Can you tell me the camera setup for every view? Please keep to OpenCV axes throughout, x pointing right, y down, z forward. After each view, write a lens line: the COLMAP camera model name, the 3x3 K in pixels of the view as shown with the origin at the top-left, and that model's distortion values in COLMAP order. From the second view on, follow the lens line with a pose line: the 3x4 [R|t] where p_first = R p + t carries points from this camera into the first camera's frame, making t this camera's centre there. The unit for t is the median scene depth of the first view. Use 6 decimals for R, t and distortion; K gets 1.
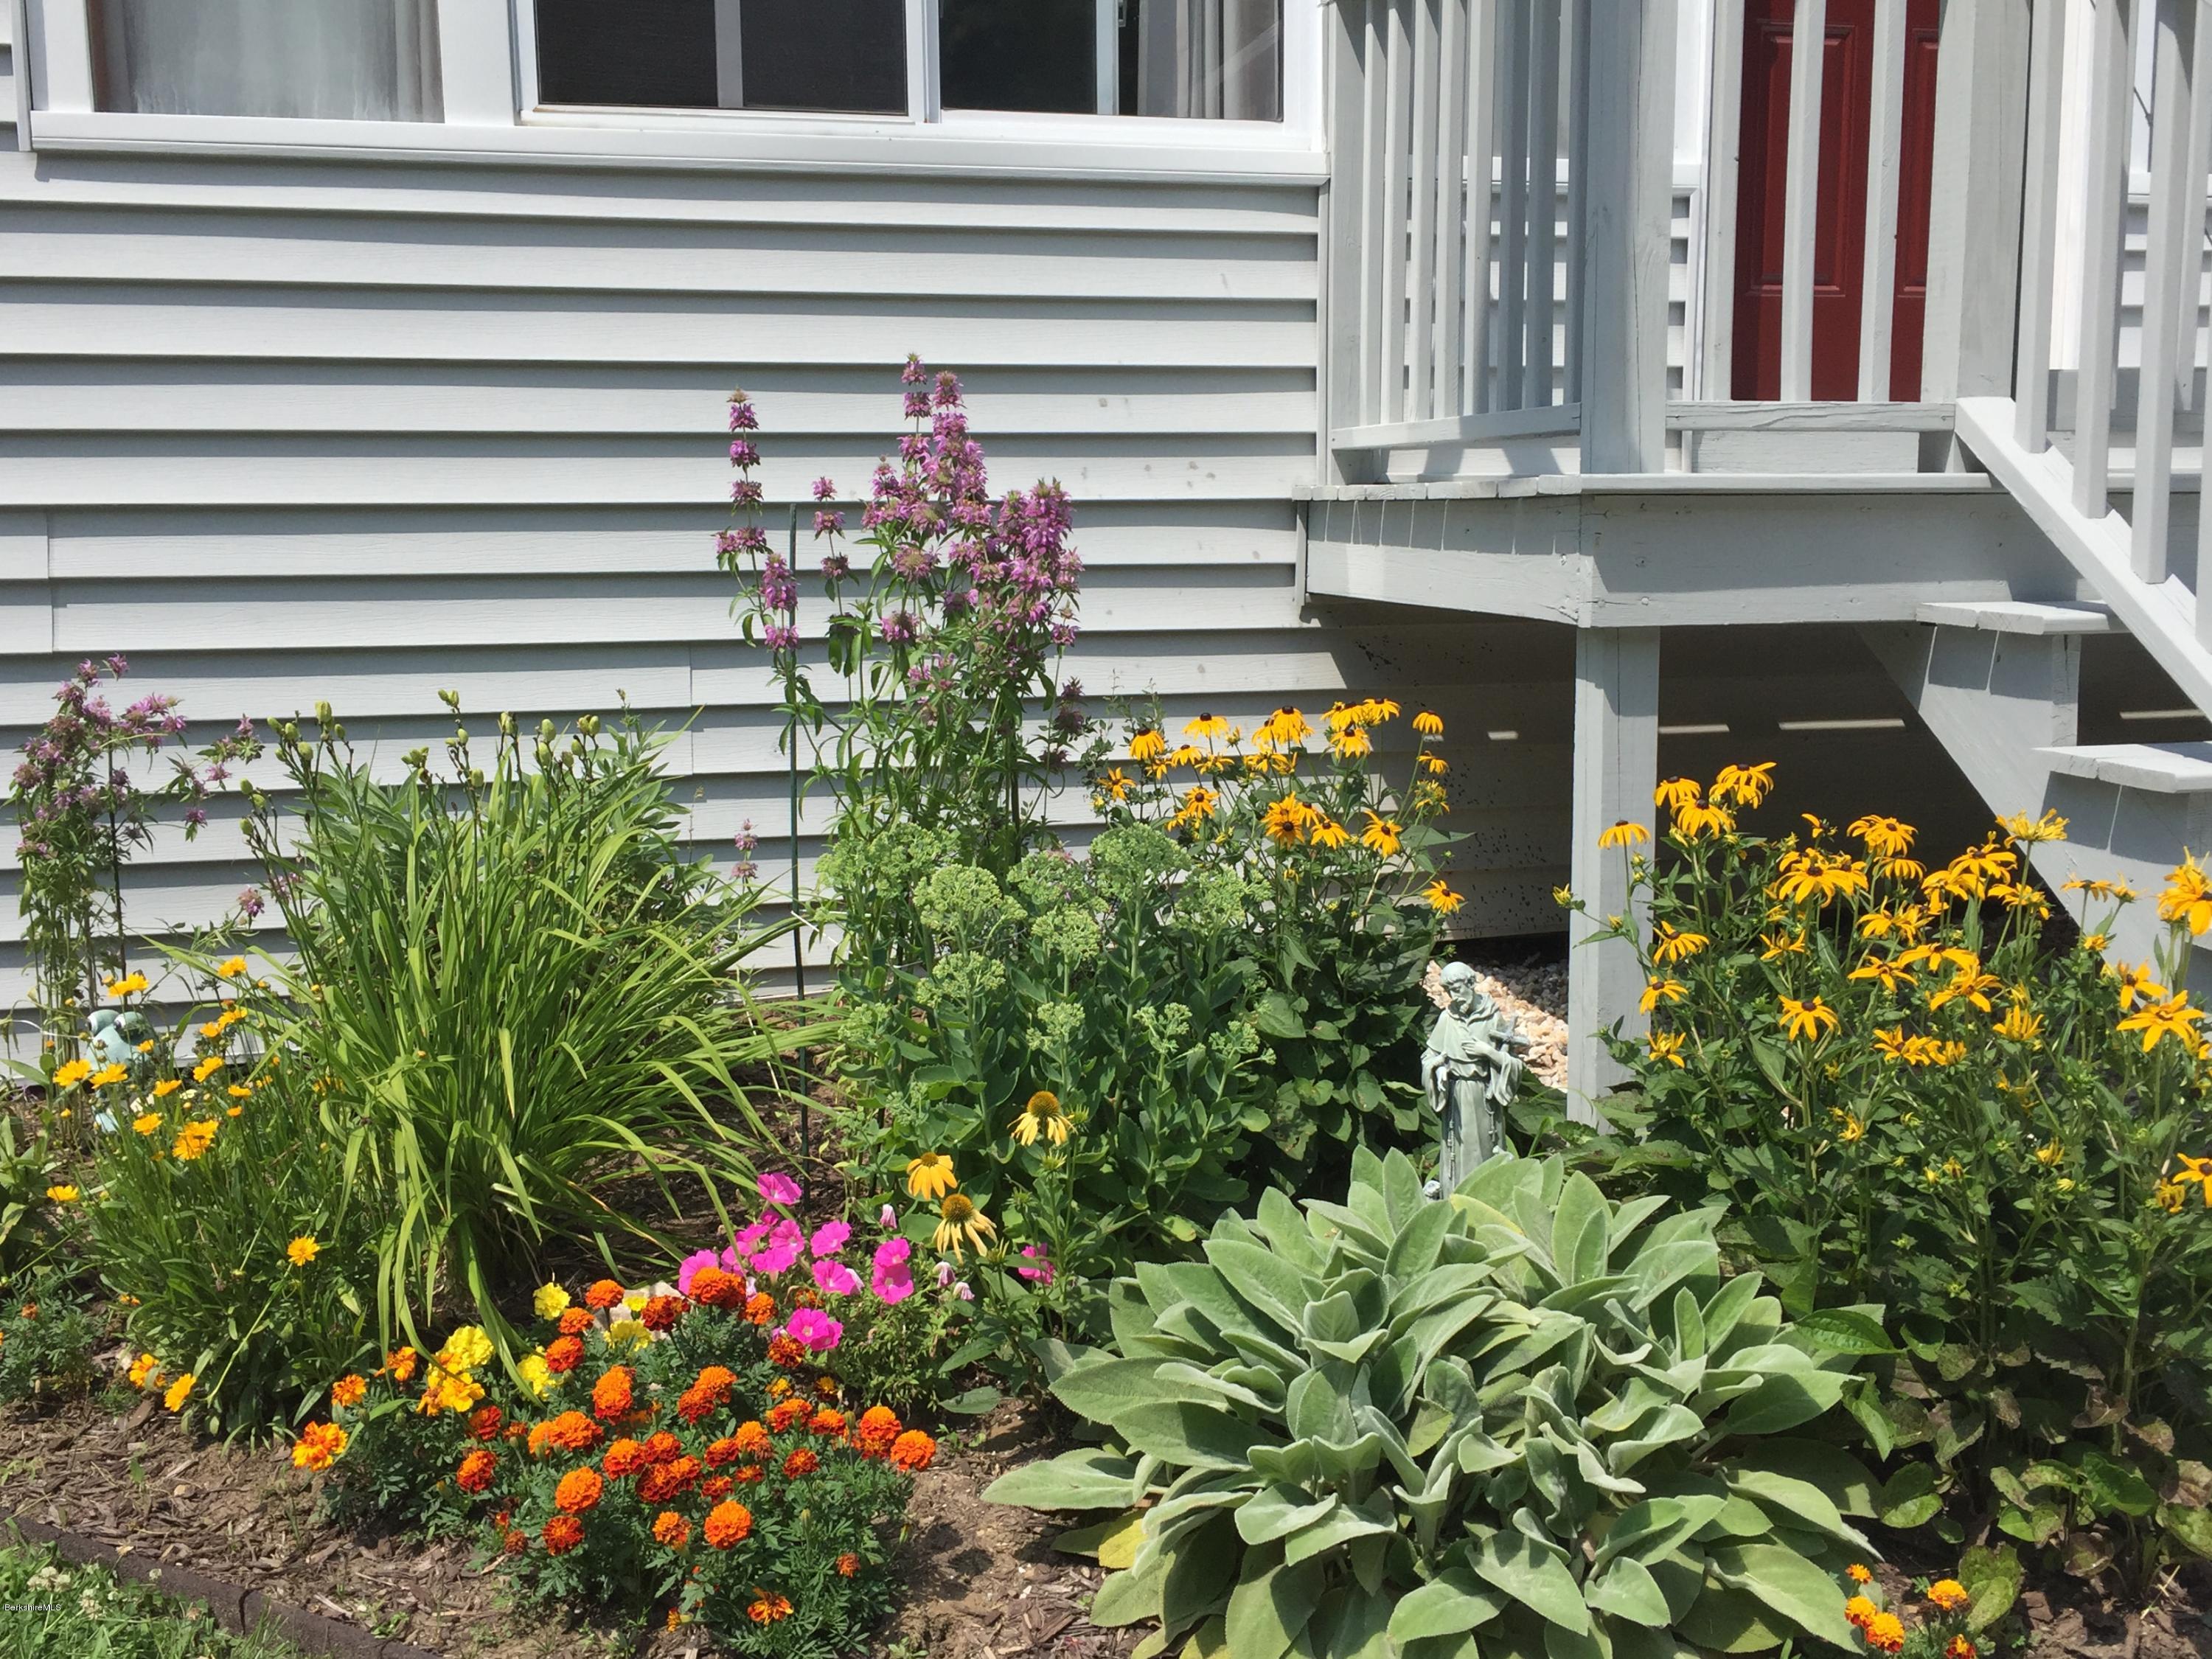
lens RADIAL K [[2069.3, 0, 1106.0], [0, 2069.3, 829.5], [0, 0, 1]] dist [0.057144, -0.080565]
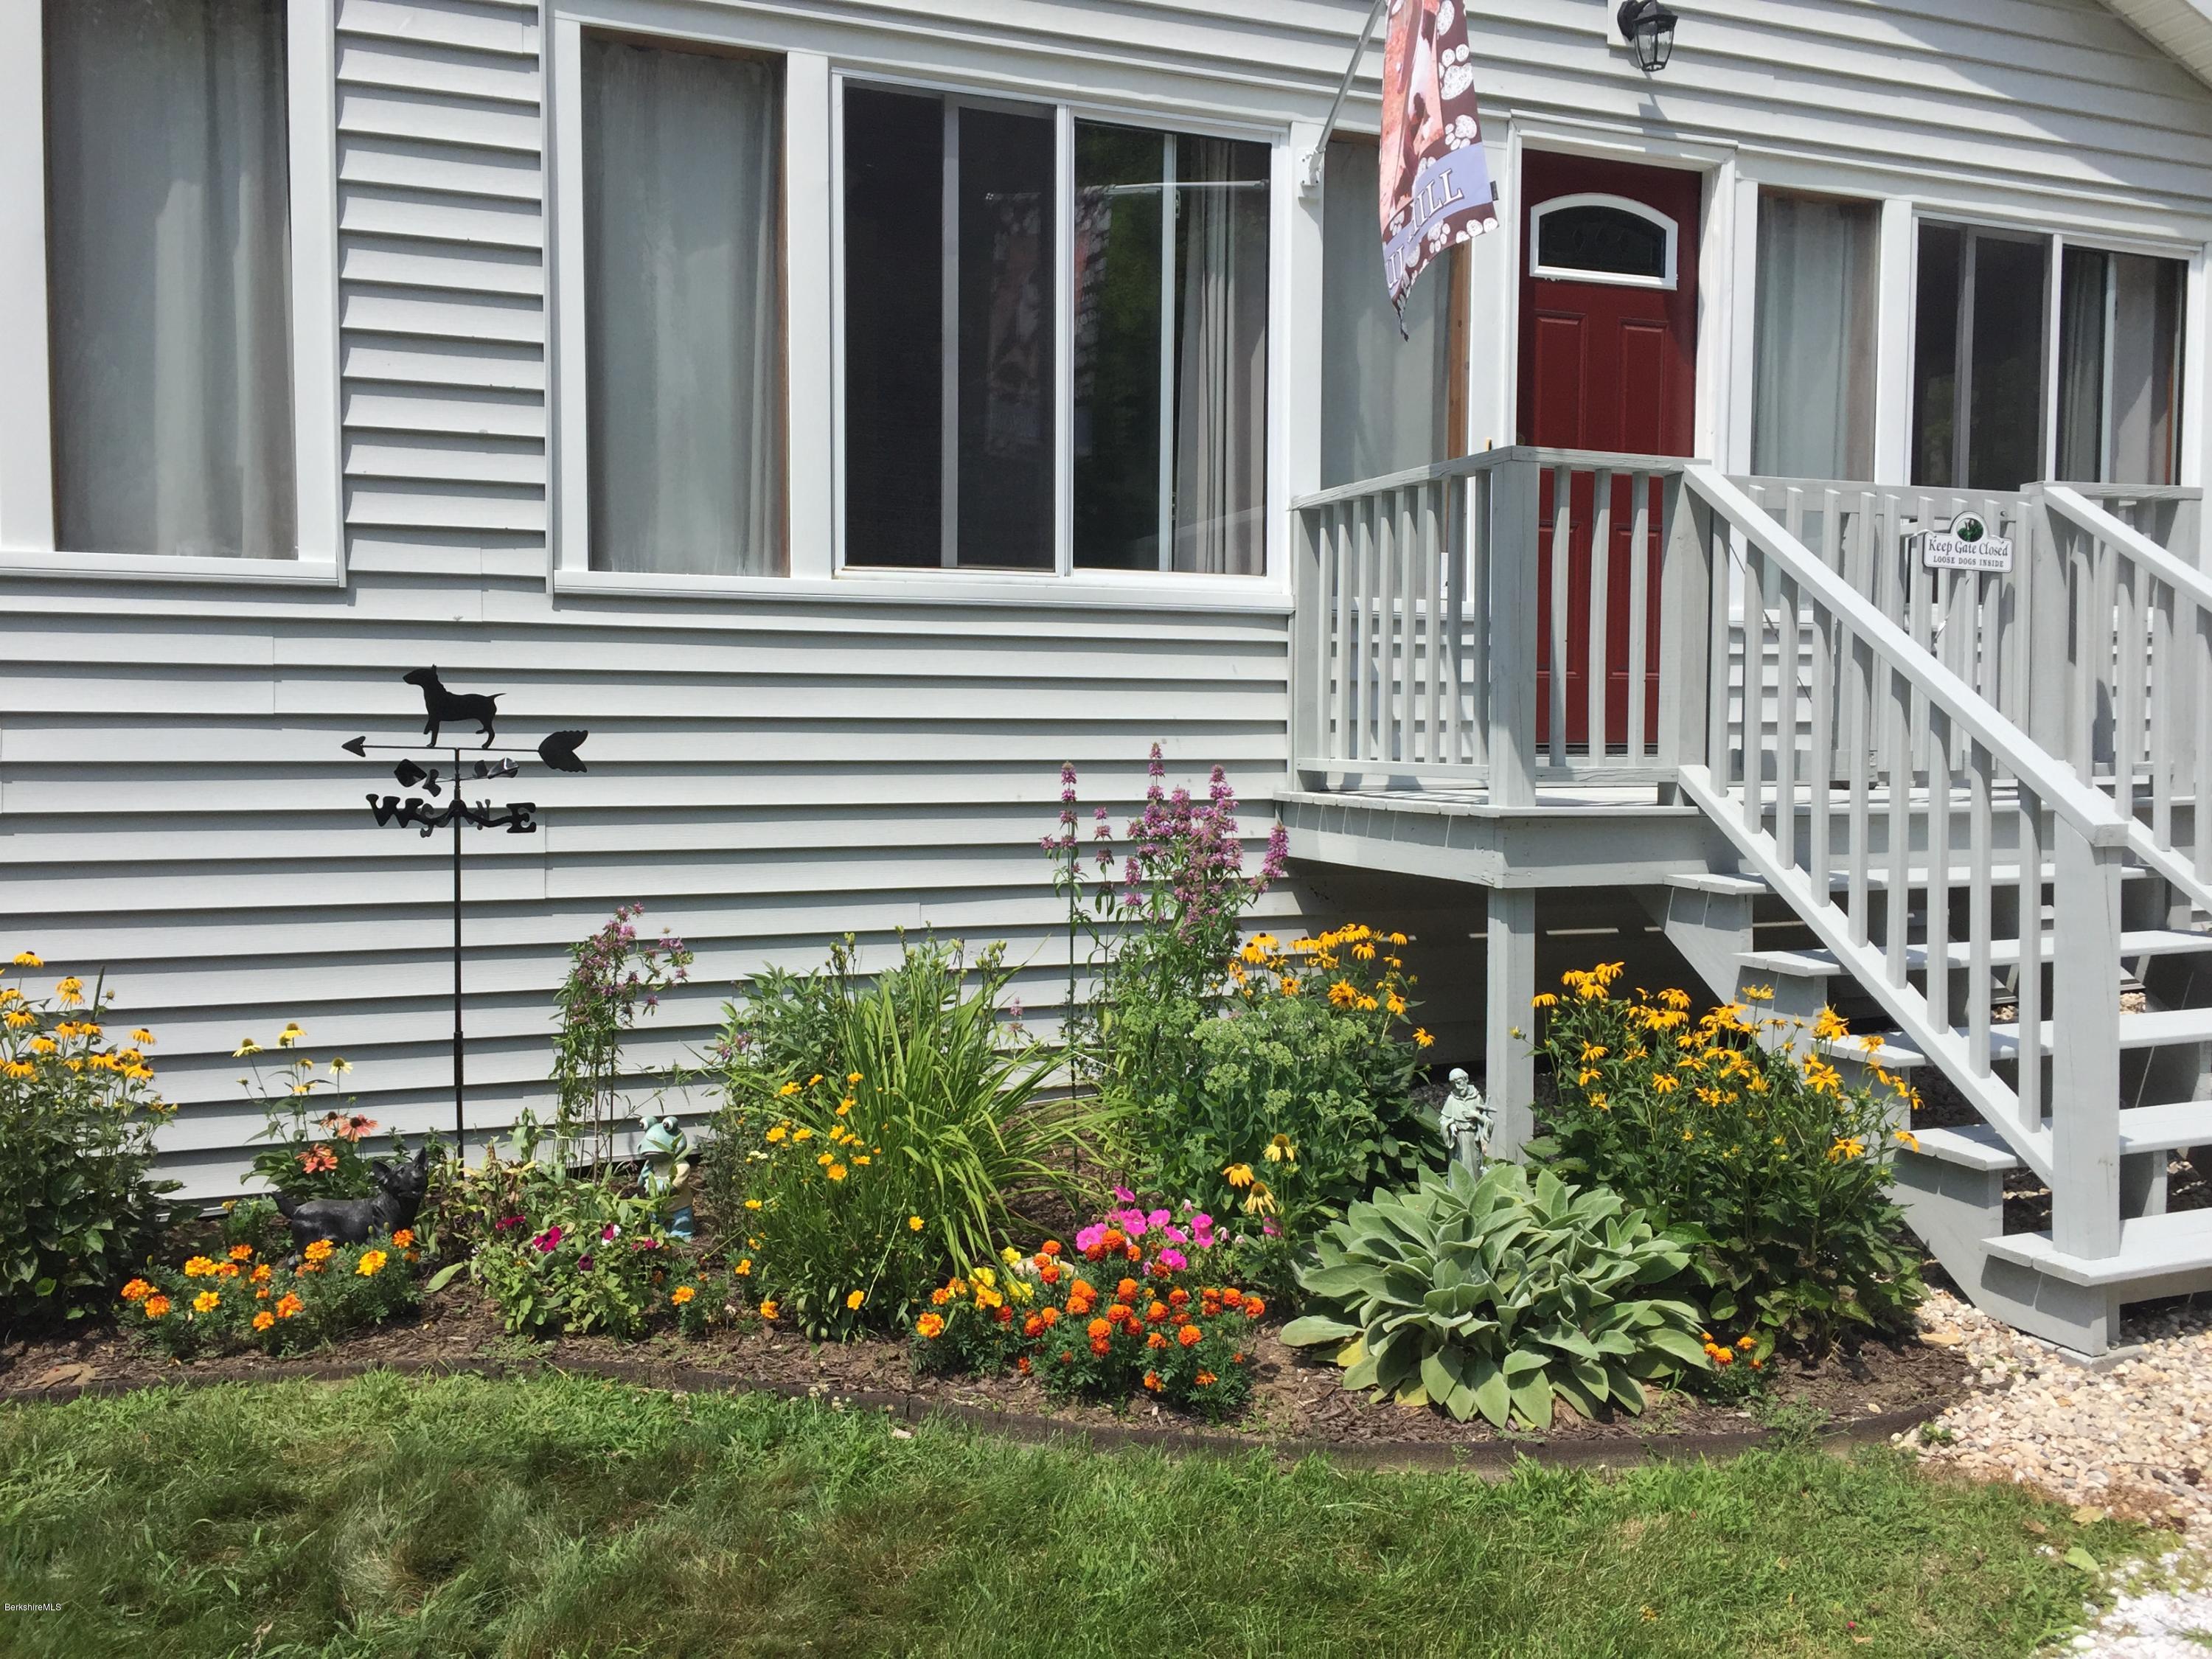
lens RADIAL K [[1814.9, 0, 1106.0], [0, 1814.9, 829.5], [0, 0, 1]] dist [0.064682, -0.115083]
pose [[0.988894, 0.004545, 0.148555, -0.395176], [0.010418, 0.994954, -0.099791, 0.009485], [-0.148259, 0.100231, 0.983856, -0.607835]]
